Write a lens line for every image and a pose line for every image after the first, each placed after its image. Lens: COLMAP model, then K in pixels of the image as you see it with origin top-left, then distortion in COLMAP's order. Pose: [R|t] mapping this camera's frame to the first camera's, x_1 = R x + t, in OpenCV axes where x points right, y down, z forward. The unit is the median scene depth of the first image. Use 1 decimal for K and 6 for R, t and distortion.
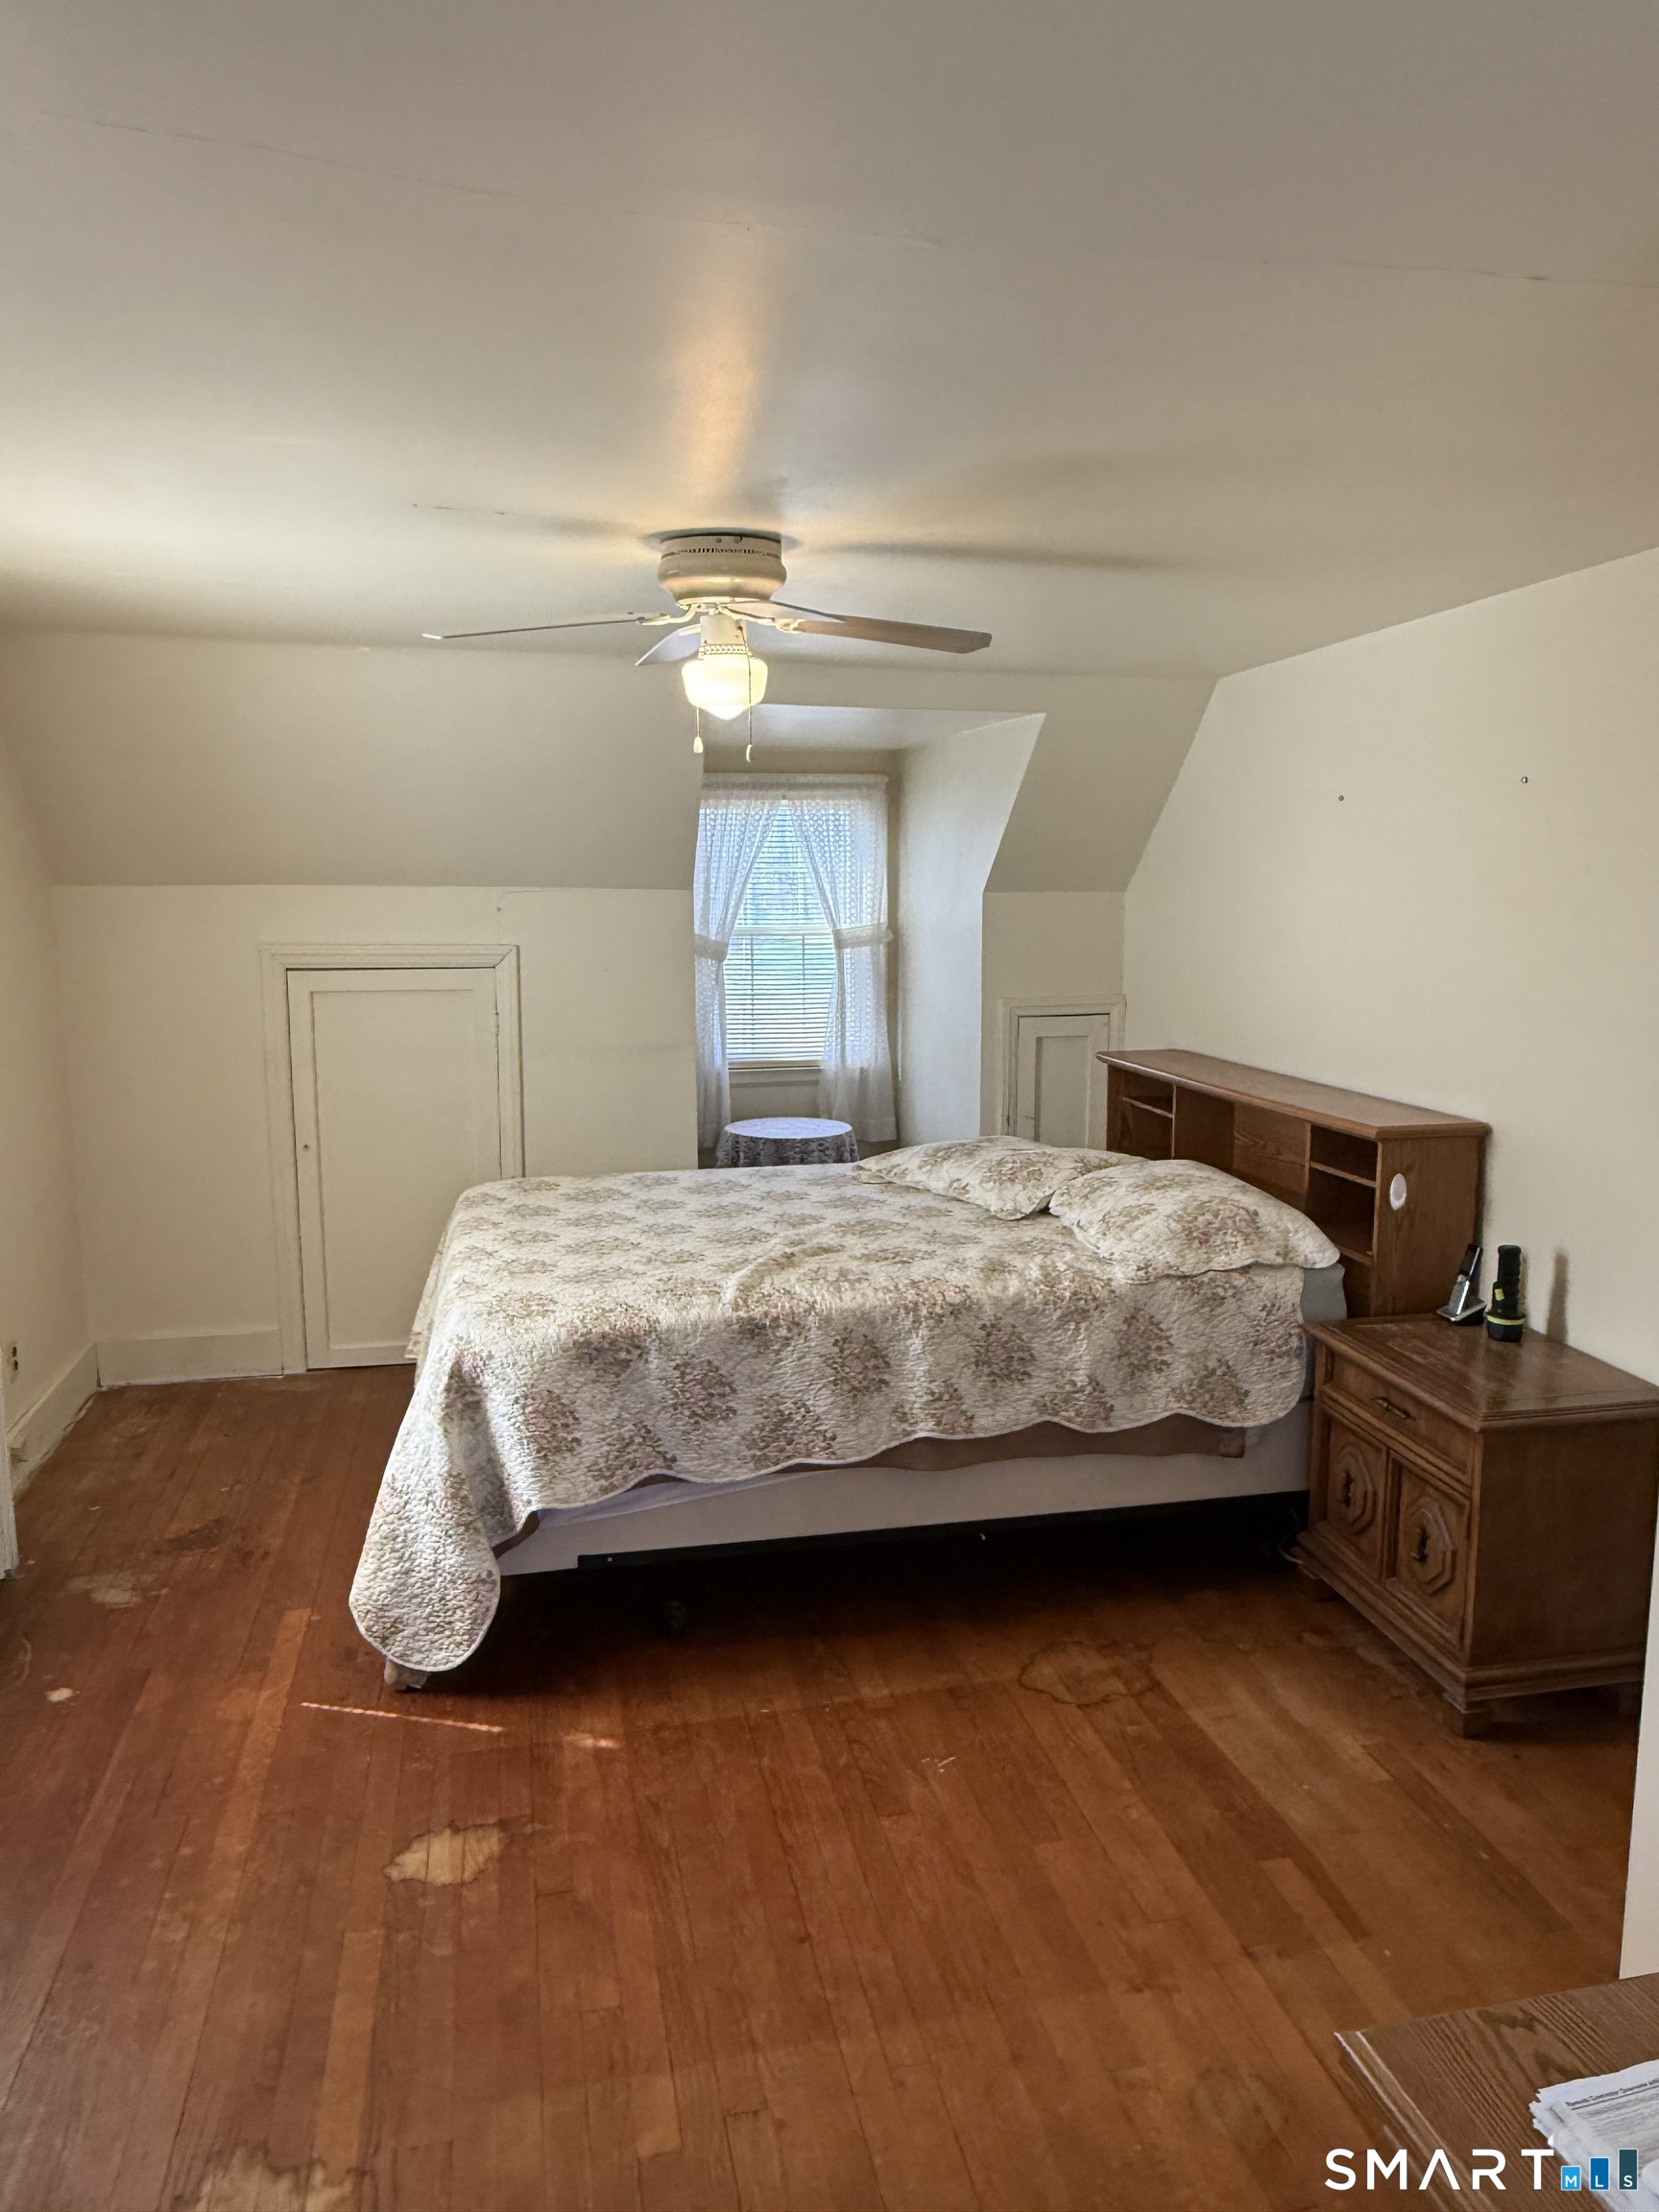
lens RADIAL K [[1509.8, 0, 832.9], [0, 1509.8, 1101.7], [0, 0, 1]] dist [-0.002540, -0.001256]
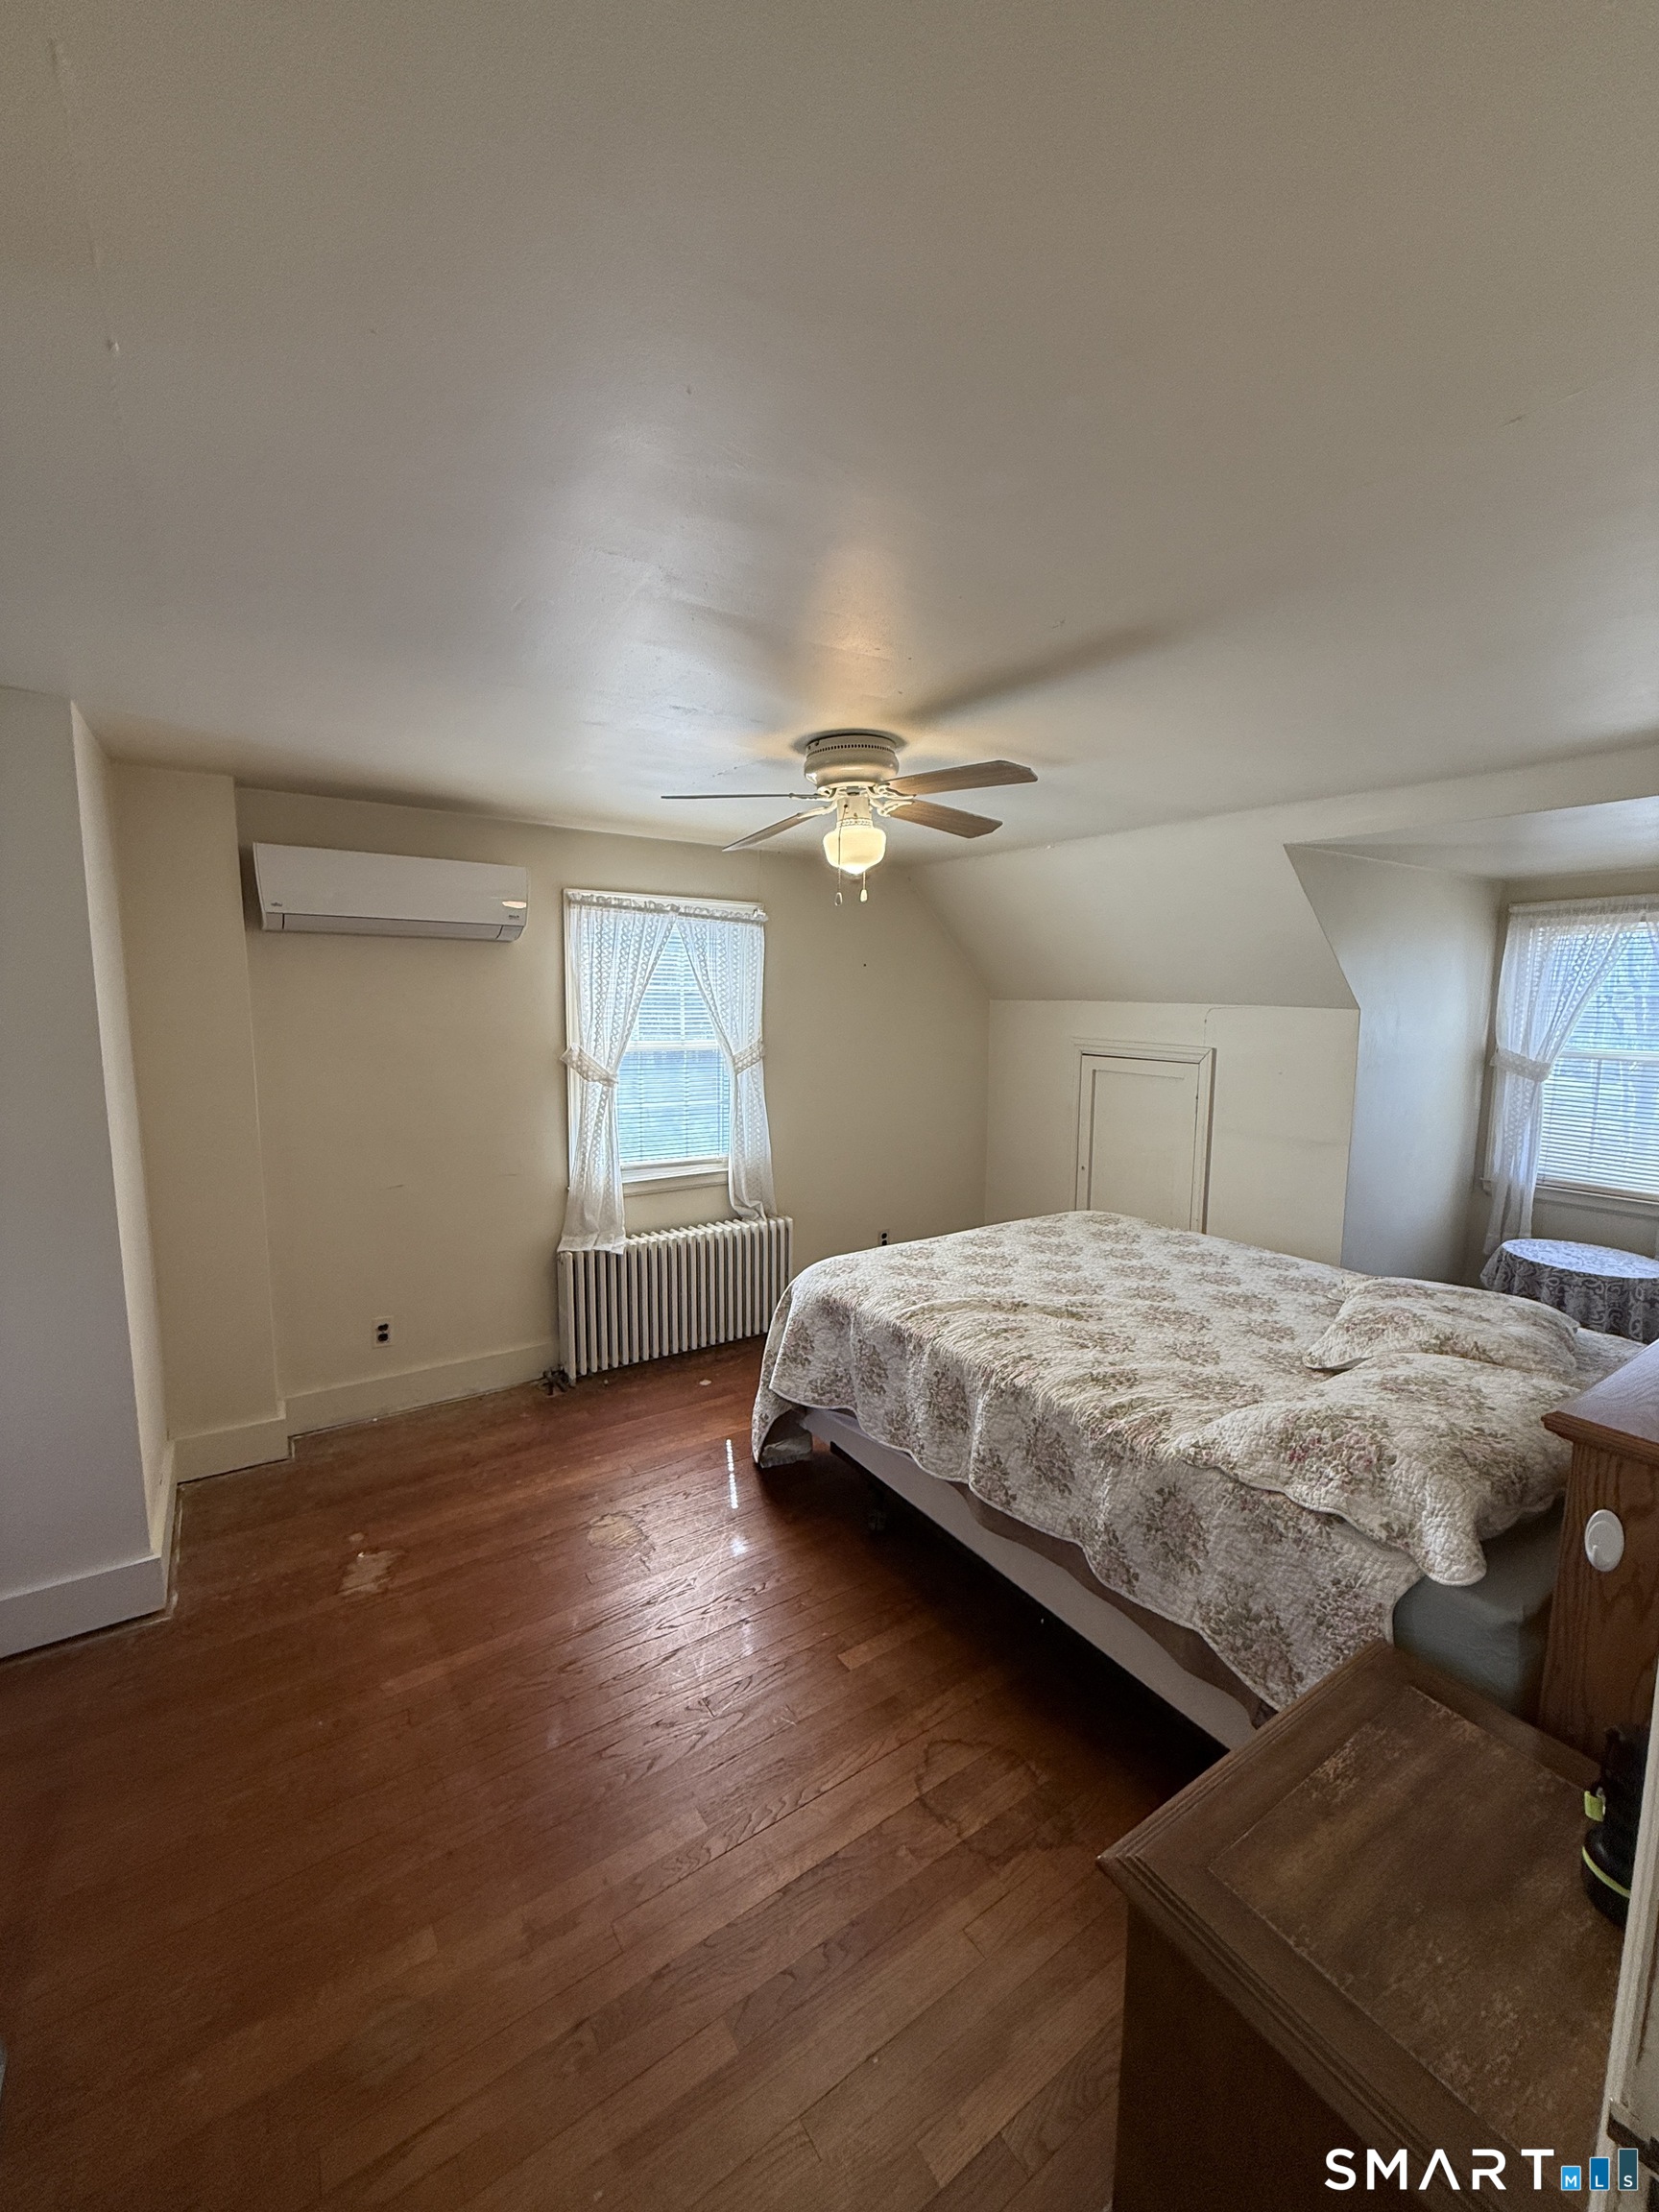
lens RADIAL K [[875.8, 0, 831.4], [0, 875.8, 1105.4], [0, 0, 1]] dist [0.002473, 0.000142]
pose [[0.365893, 0.118262, -0.923112, 0.577180], [-0.146841, 0.986805, 0.068219, -0.086636], [0.918999, 0.110590, 0.378431, 0.607692]]
